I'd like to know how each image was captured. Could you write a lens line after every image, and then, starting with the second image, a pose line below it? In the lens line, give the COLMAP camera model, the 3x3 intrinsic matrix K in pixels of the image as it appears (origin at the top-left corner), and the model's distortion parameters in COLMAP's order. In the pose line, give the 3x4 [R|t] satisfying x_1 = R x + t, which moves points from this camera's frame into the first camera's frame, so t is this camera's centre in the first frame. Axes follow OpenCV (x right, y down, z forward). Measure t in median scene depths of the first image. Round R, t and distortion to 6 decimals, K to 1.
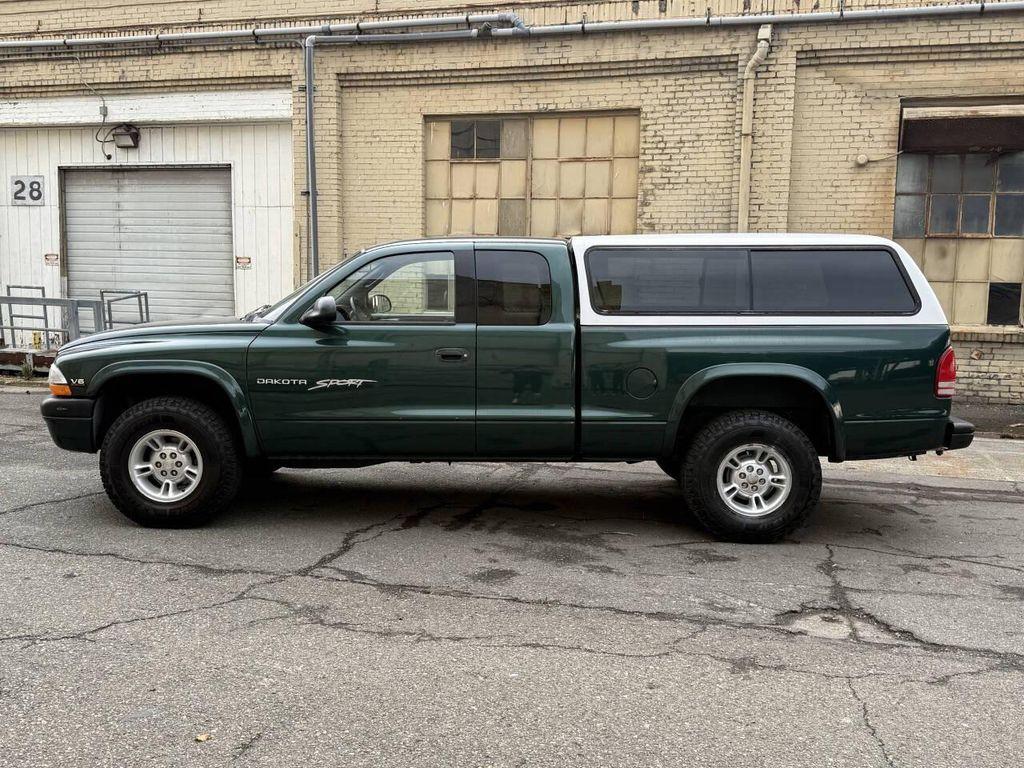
lens RADIAL K [[993.4, 0, 514.7], [0, 993.4, 380.9], [0, 0, 1]] dist [0.180893, -0.387322]
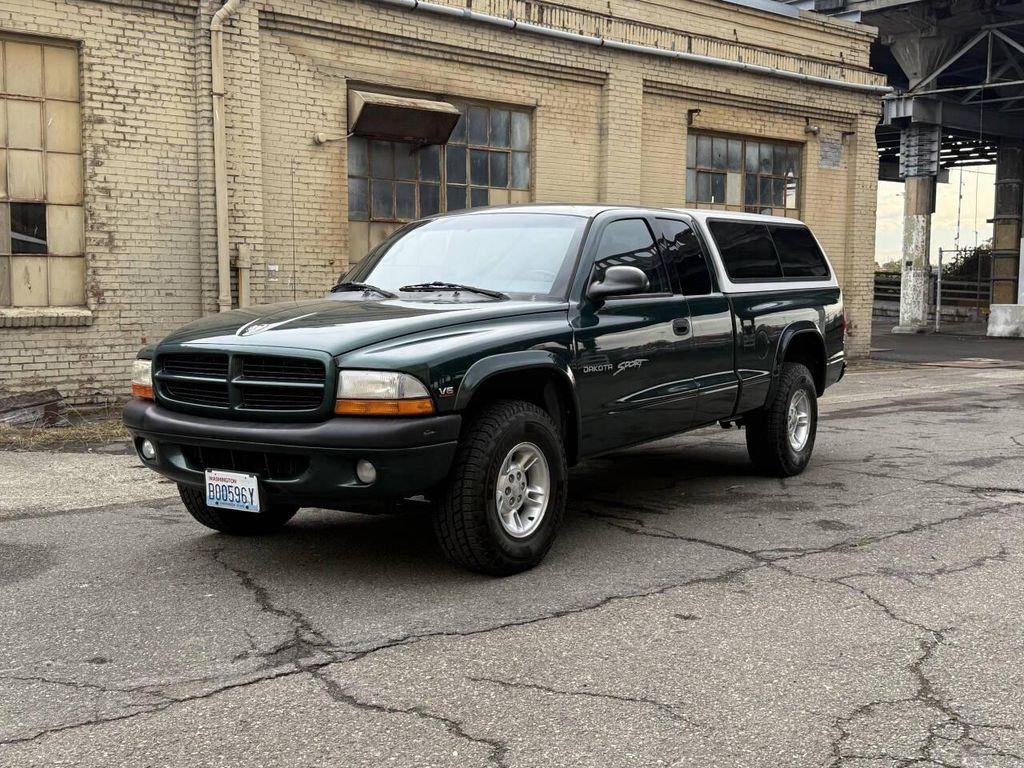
lens RADIAL K [[1144.9, 0, 512.7], [0, 1144.9, 387.2], [0, 0, 1]] dist [0.213980, -0.505997]
pose [[0.548457, -0.089442, 0.831381, -0.480143], [0.090015, 0.994800, 0.047641, -0.016118], [-0.831319, 0.048708, 0.553657, 0.232525]]
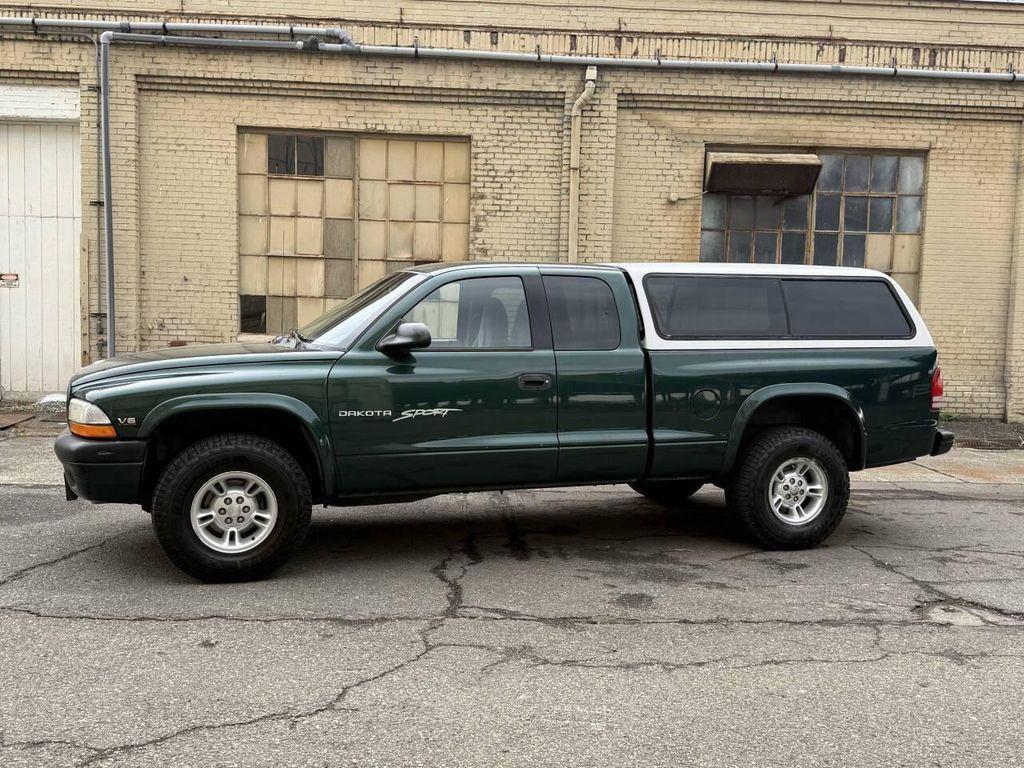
lens RADIAL K [[993.4, 0, 514.7], [0, 993.4, 380.9], [0, 0, 1]] dist [0.180893, -0.387322]
pose [[0.940926, -0.019117, 0.338072, -0.184410], [0.026383, 0.999509, -0.016910, -0.004460], [-0.337583, 0.024830, 0.940968, 0.034808]]
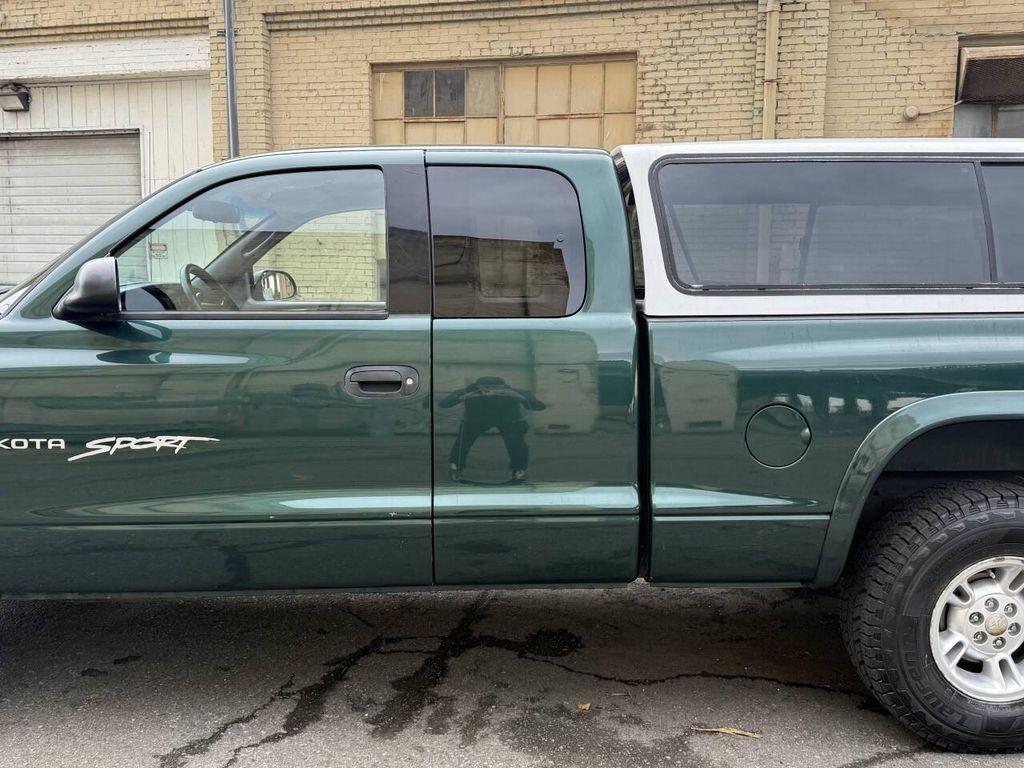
lens RADIAL K [[926.5, 0, 519.6], [0, 926.5, 384.4], [0, 0, 1]] dist [0.132646, -0.260015]
pose [[0.998913, -0.012129, 0.045016, -0.007440], [0.011538, 0.999844, 0.013372, -0.013168], [-0.045171, -0.012838, 0.998897, 0.246146]]
